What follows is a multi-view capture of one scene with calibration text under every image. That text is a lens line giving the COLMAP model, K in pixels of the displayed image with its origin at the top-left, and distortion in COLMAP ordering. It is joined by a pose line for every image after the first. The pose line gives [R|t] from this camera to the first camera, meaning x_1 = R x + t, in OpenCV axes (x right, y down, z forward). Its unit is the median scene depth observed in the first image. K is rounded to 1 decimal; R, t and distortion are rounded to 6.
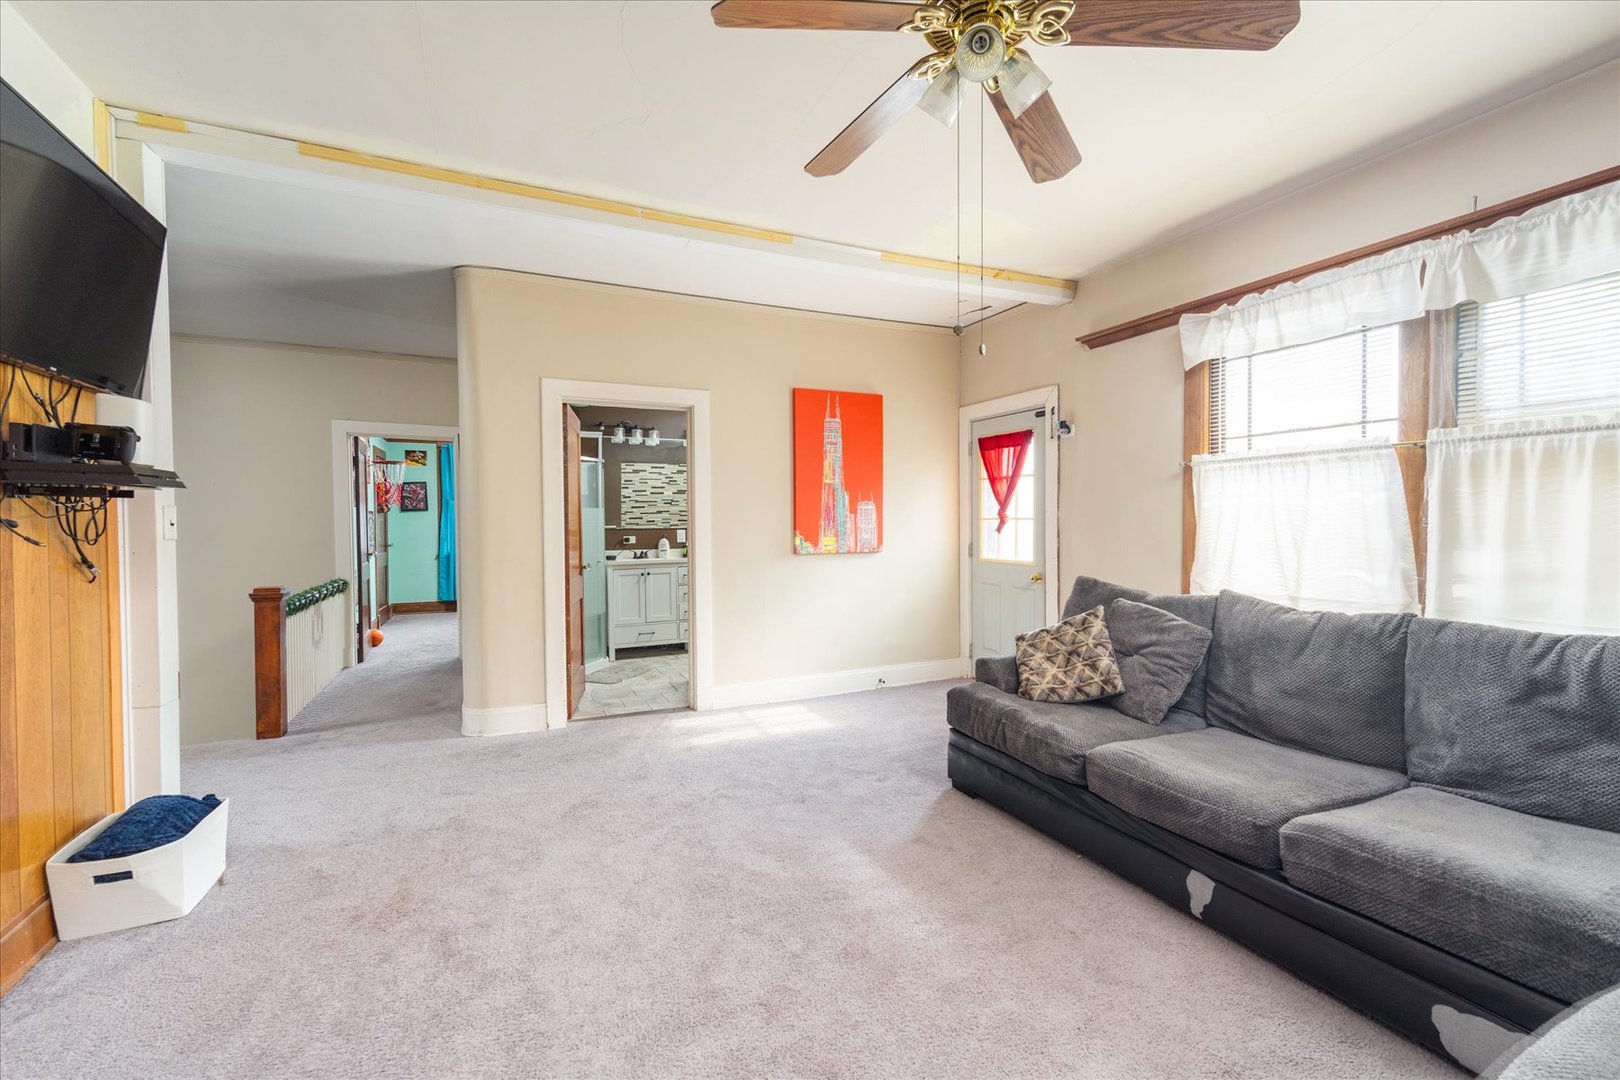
lens RADIAL K [[698.0, 0, 810.8], [0, 698.0, 534.8], [0, 0, 1]] dist [0.004311, 0.000715]
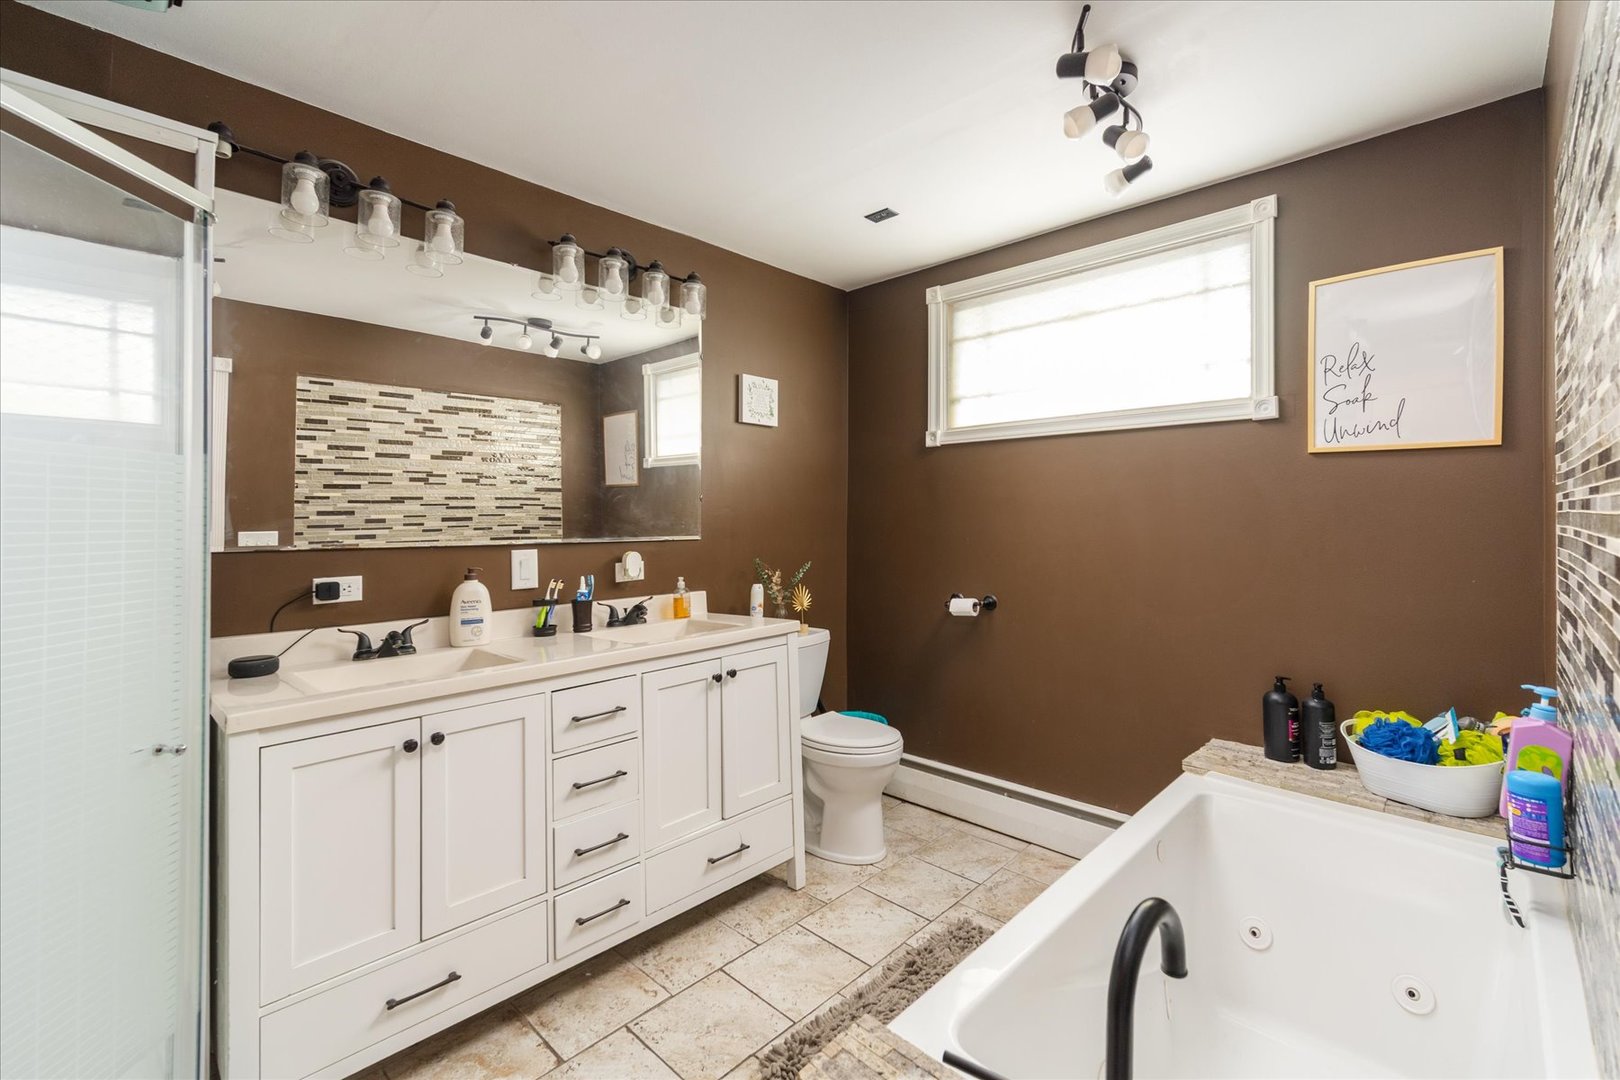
lens RADIAL K [[698.0, 0, 784.1], [0, 698.0, 516.2], [0, 0, 1]] dist [0.004311, 0.000715]
pose [[0.937870, 0.005179, 0.346949, -0.192207], [0.003608, 0.999689, -0.024674, -0.013926], [-0.346968, 0.024392, 0.937560, 0.686905]]
